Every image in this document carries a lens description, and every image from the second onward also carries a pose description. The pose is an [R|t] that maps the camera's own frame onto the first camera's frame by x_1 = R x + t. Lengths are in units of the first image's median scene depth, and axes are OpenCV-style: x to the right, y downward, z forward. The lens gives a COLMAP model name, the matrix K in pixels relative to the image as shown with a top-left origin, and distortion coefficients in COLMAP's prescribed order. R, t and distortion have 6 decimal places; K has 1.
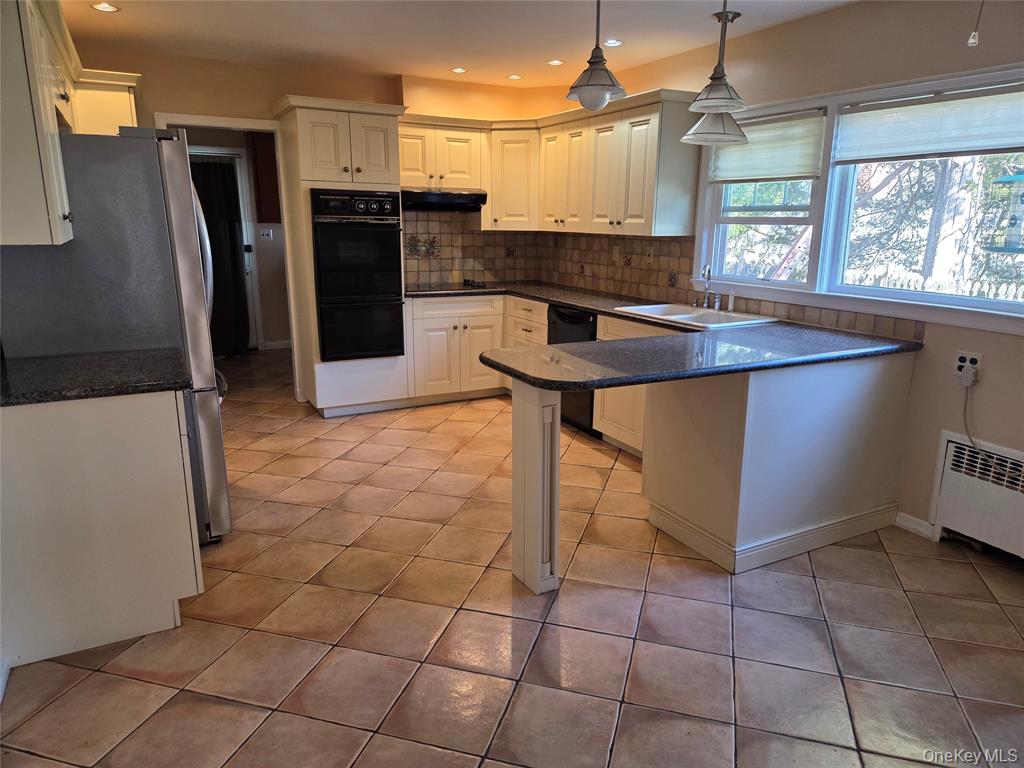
lens RADIAL K [[688.8, 0, 516.0], [0, 688.8, 385.7], [0, 0, 1]] dist [0.056506, -0.057313]
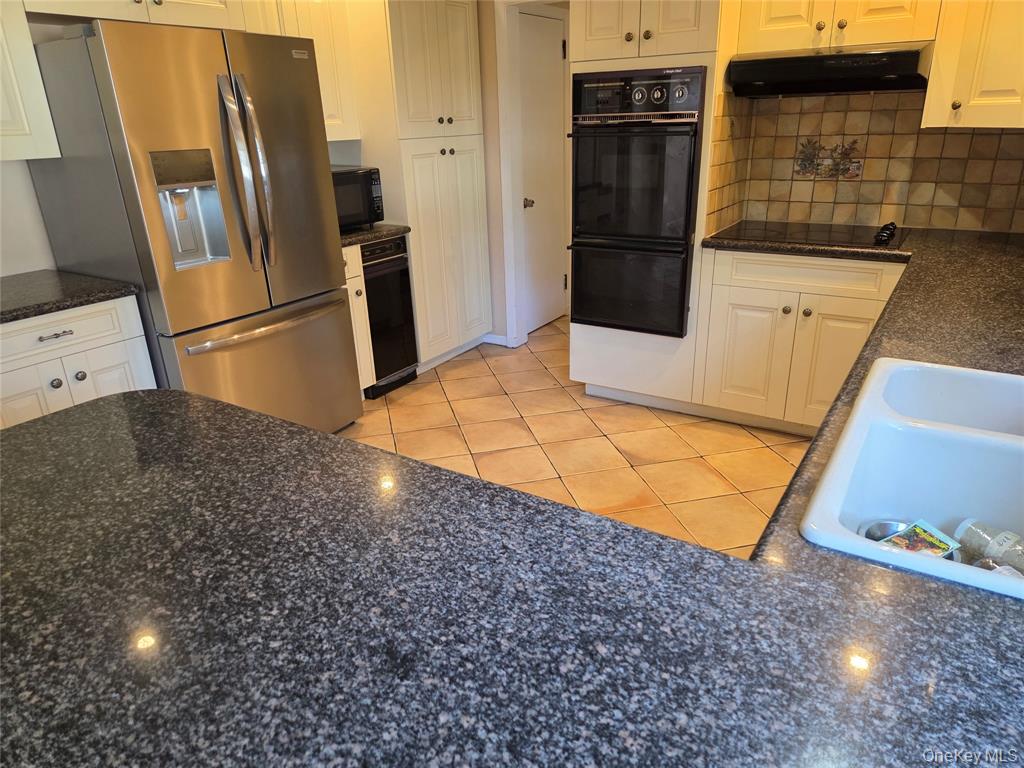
lens RADIAL K [[688.8, 0, 516.0], [0, 688.8, 385.7], [0, 0, 1]] dist [0.056506, -0.057313]
pose [[0.487109, 0.294370, -0.822235, 0.289607], [-0.169870, 0.955437, 0.241423, -0.125185], [0.856662, 0.022074, 0.515406, 0.519053]]
